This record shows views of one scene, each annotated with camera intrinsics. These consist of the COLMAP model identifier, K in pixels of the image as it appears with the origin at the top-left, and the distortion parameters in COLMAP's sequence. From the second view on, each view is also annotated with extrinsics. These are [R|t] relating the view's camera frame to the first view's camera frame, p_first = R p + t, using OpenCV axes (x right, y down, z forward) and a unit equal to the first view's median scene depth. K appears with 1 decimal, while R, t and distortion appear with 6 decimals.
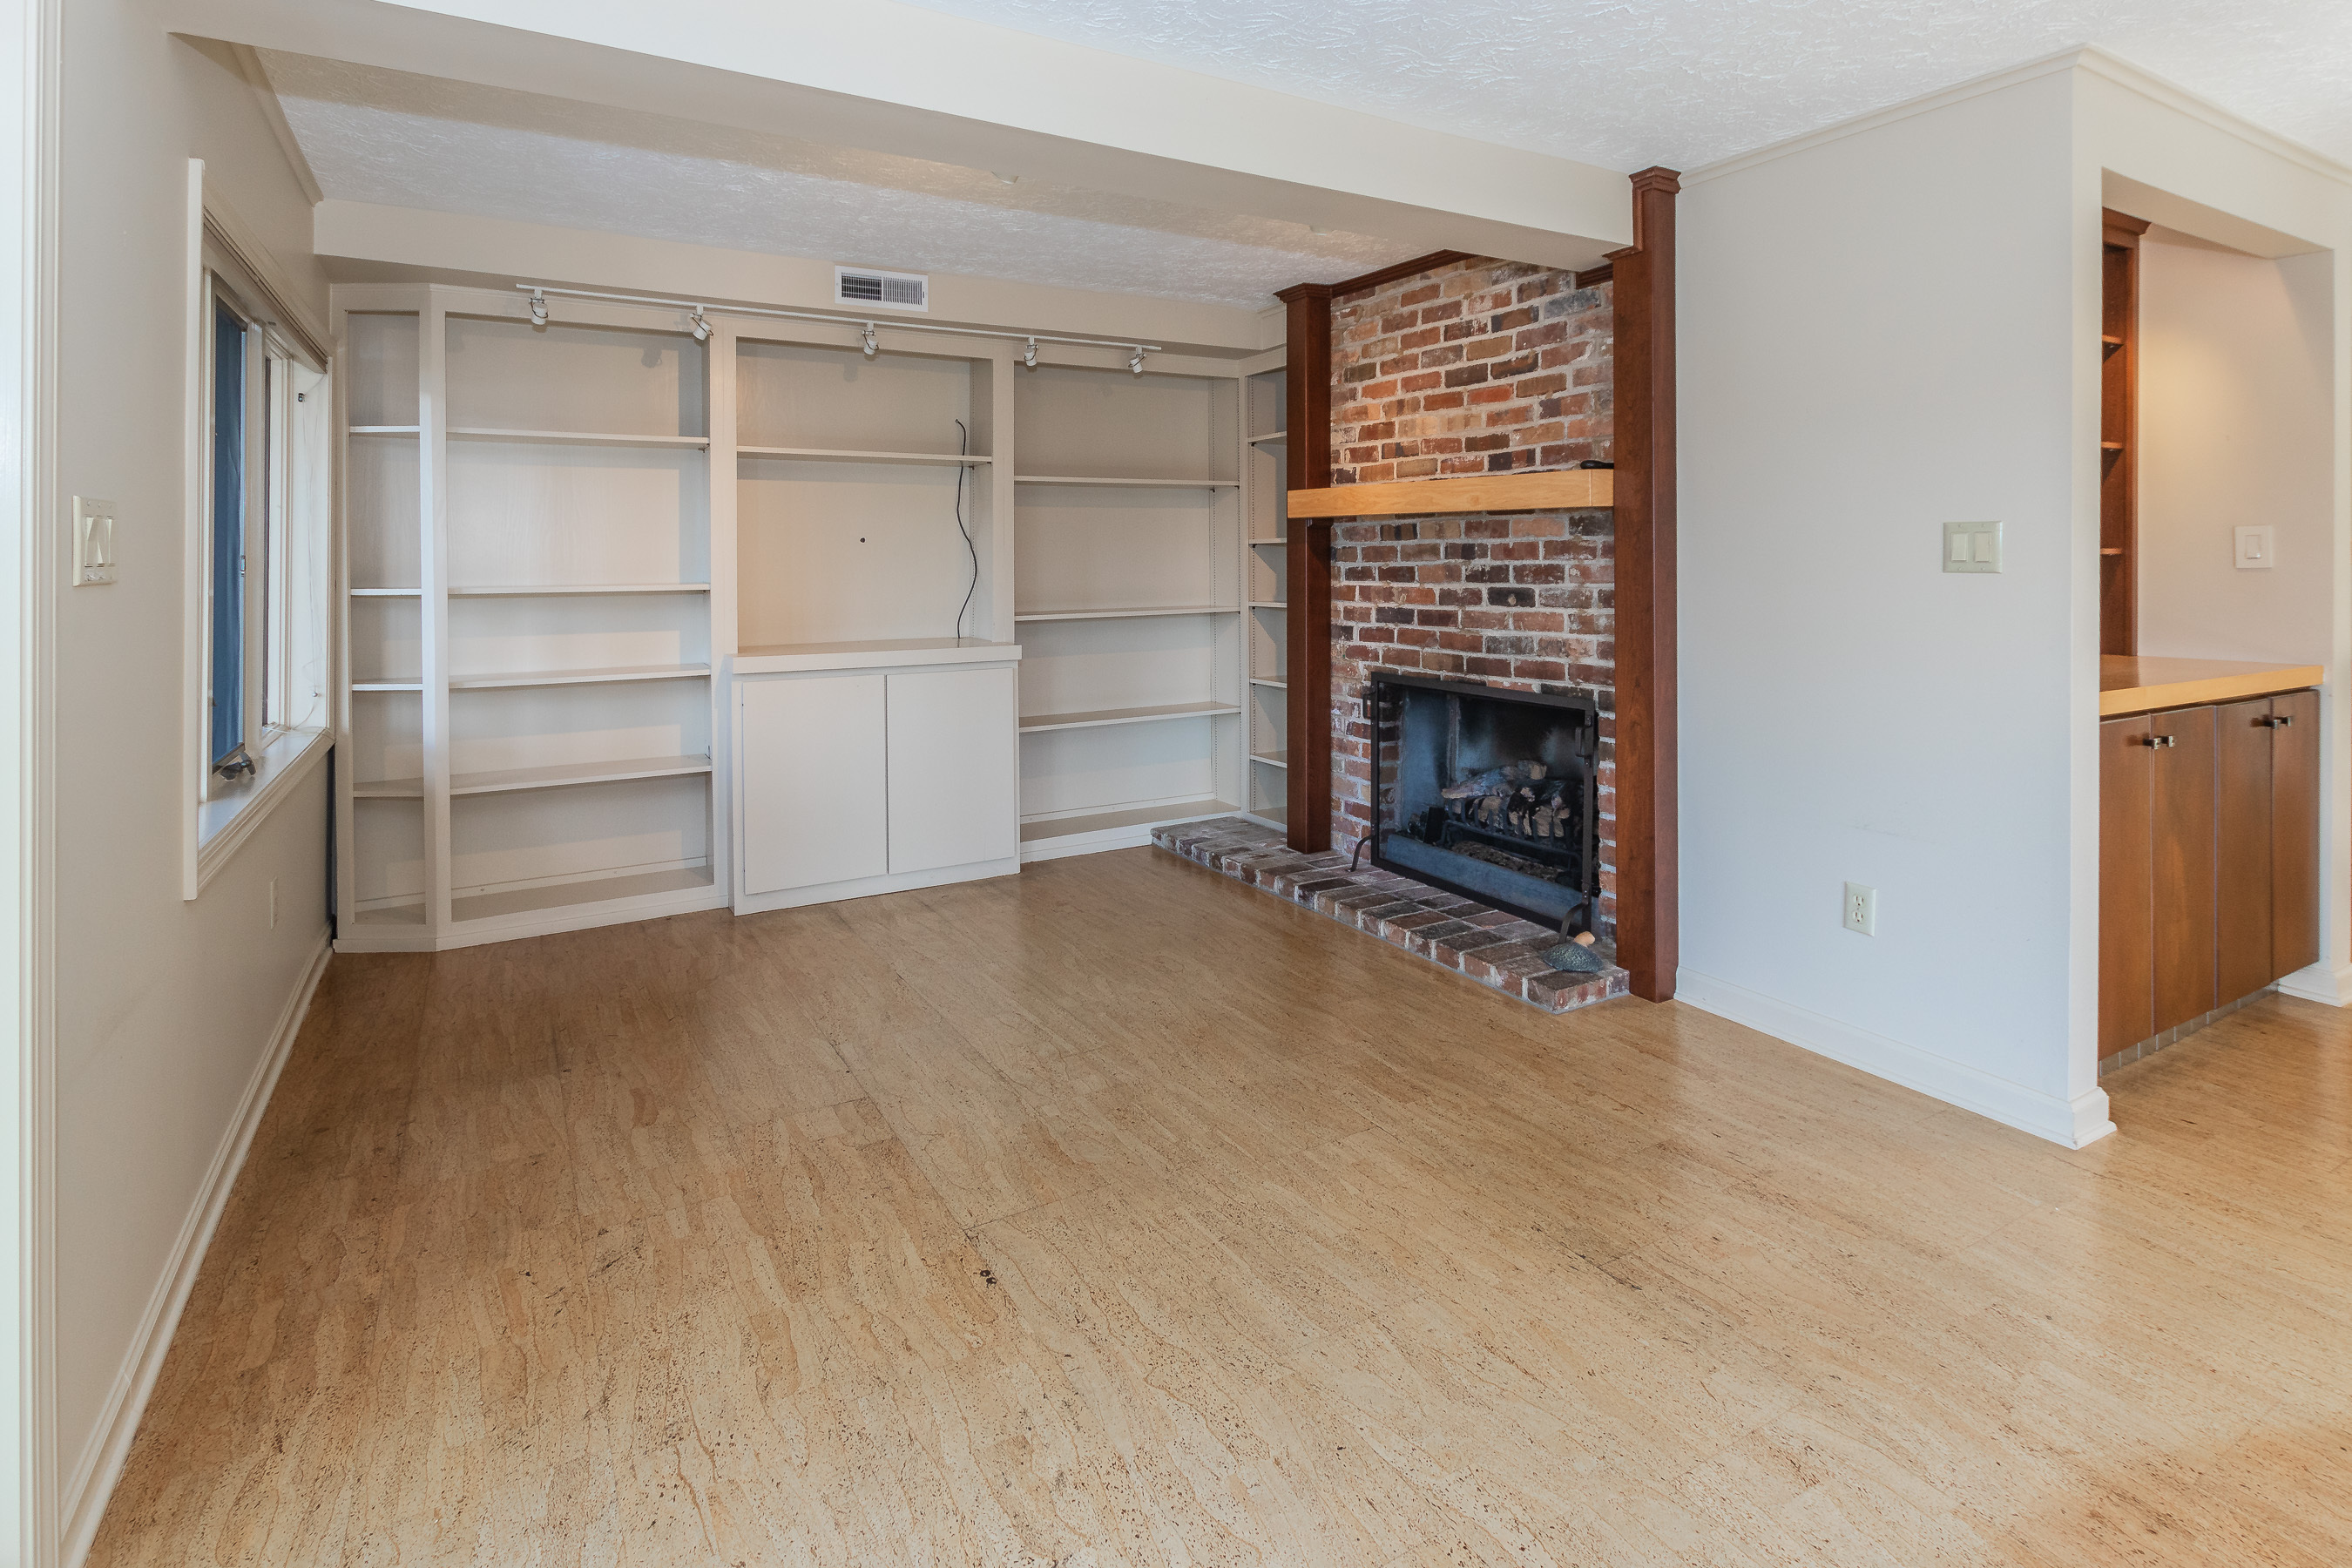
lens RADIAL K [[1135.2, 0, 1127.6], [0, 1135.2, 572.4], [0, 0, 1]] dist [0.011553, -0.003188]
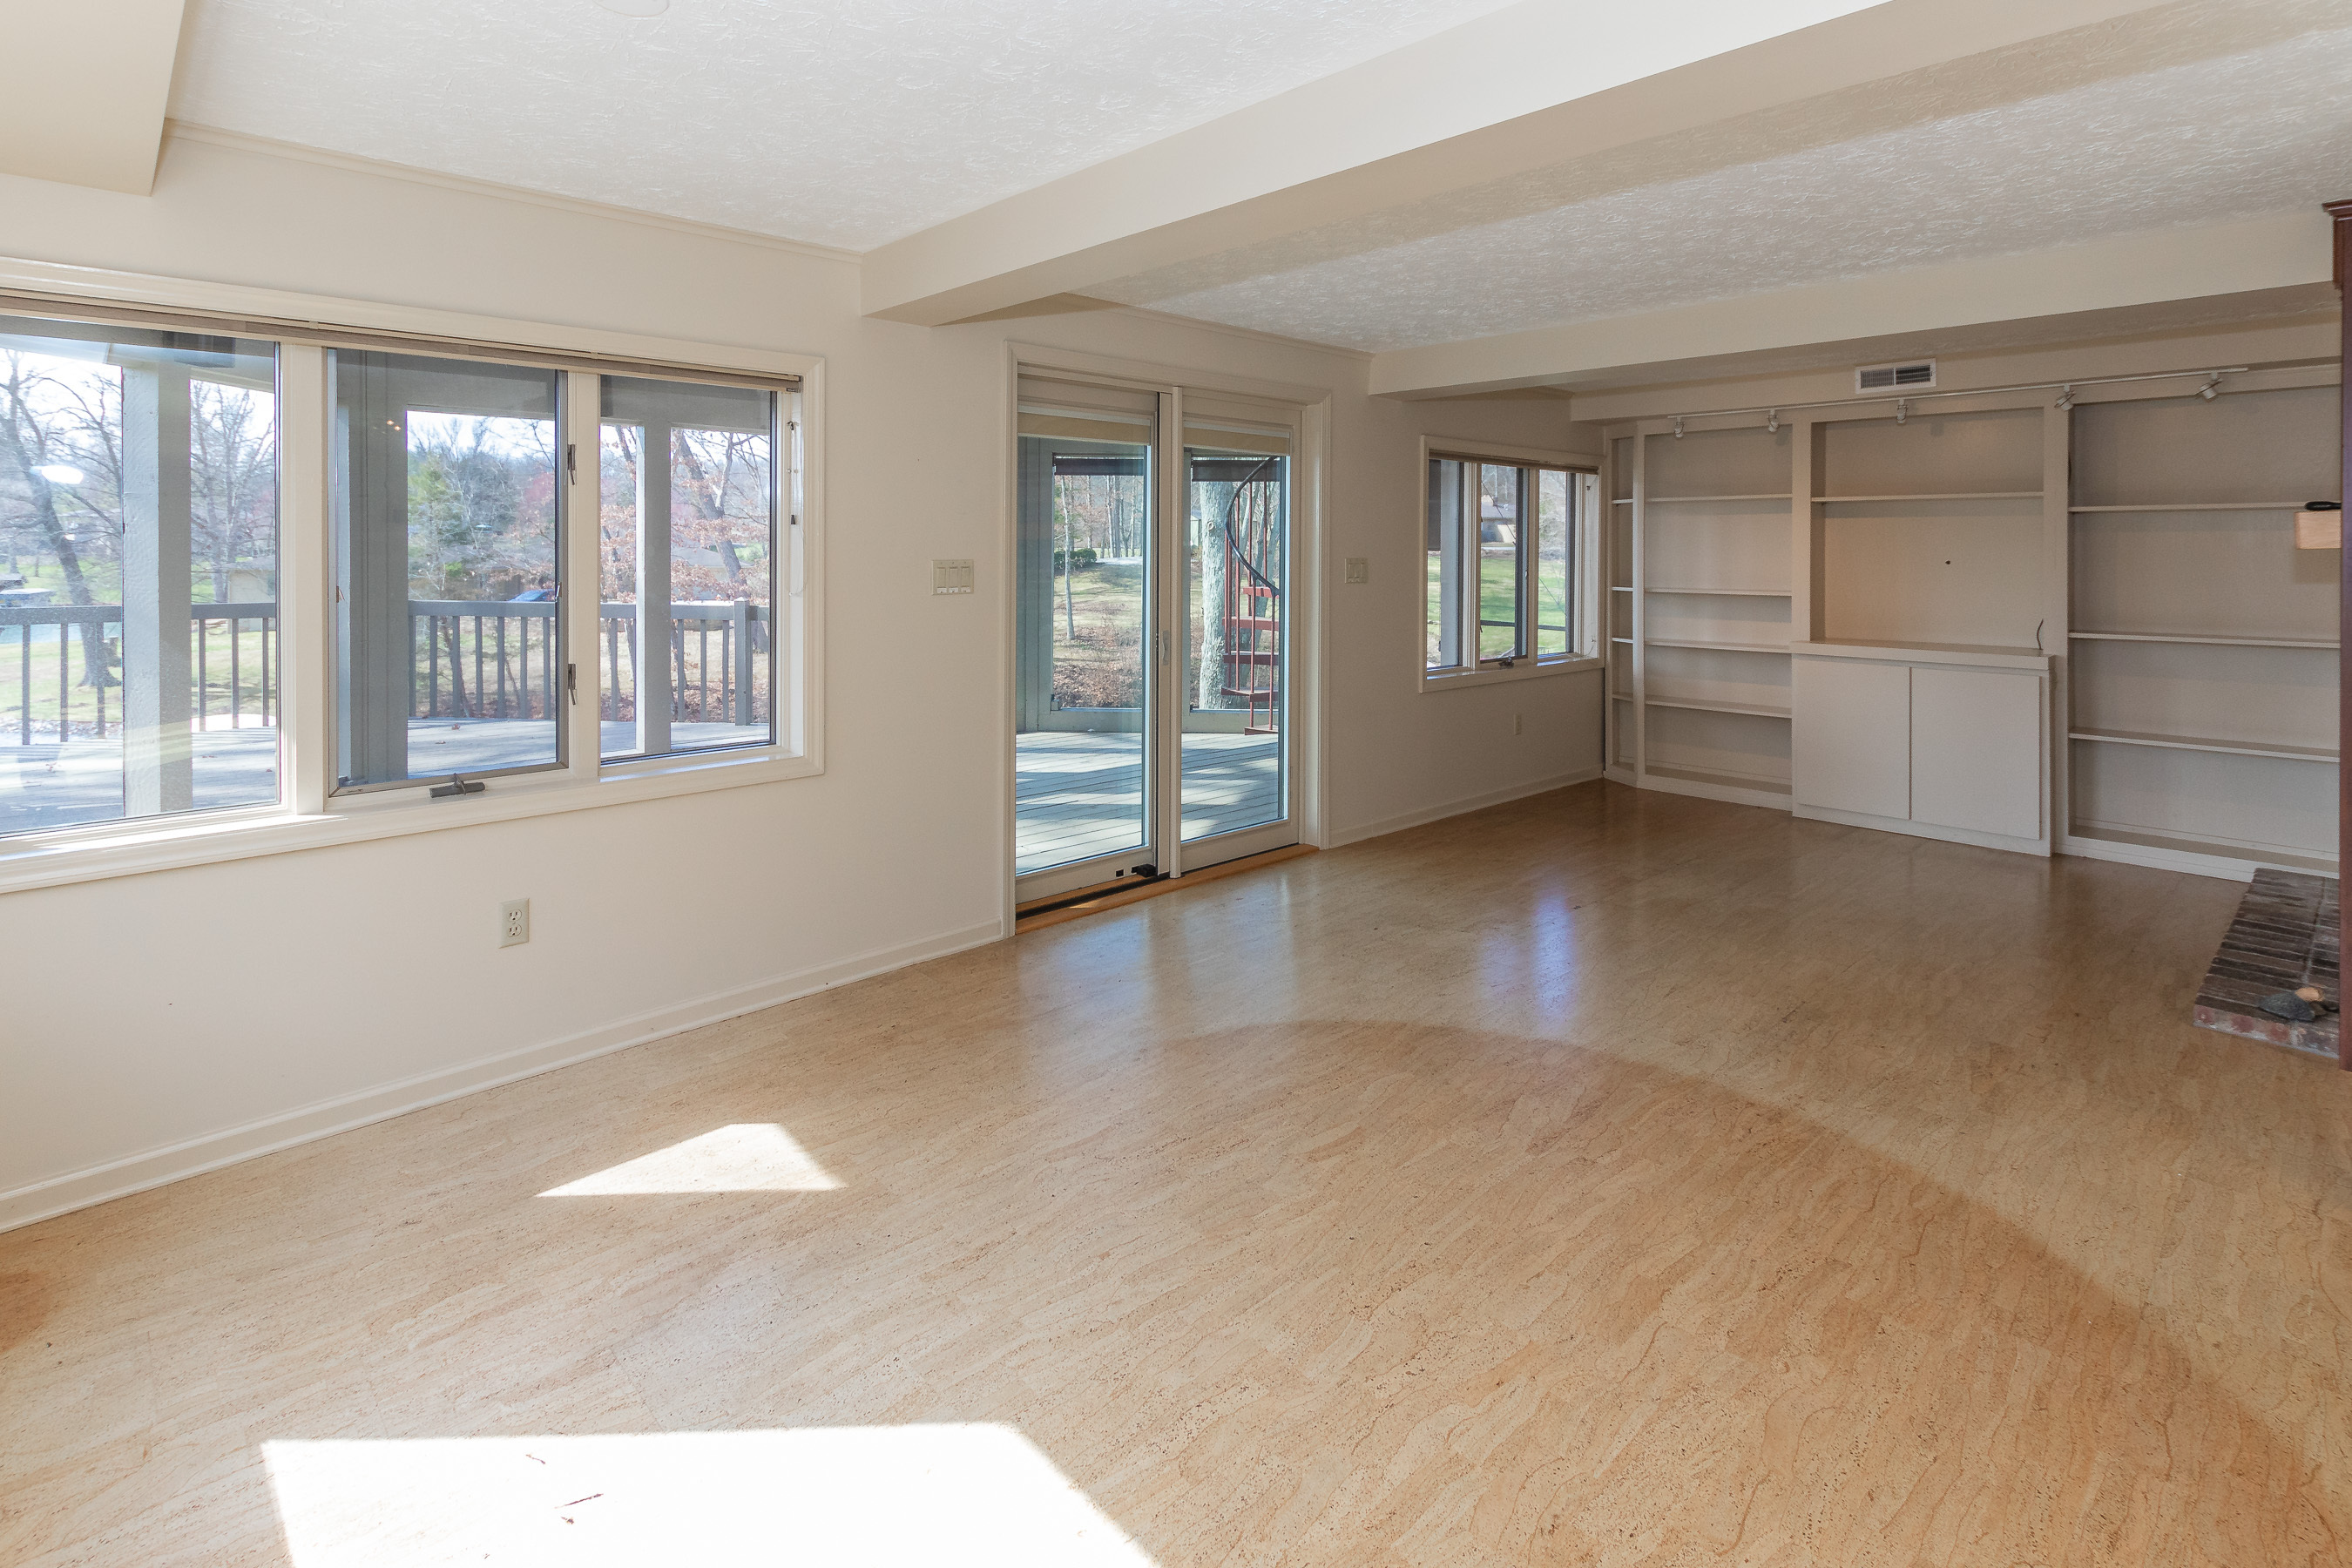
lens RADIAL K [[1135.2, 0, 1147.3], [0, 1135.2, 538.1], [0, 0, 1]] dist [0.011553, -0.003188]
pose [[0.225032, -0.004531, -0.974341, 0.894559], [-0.016995, 0.999819, -0.008575, -0.033178], [0.974203, 0.018488, 0.224914, -0.156065]]
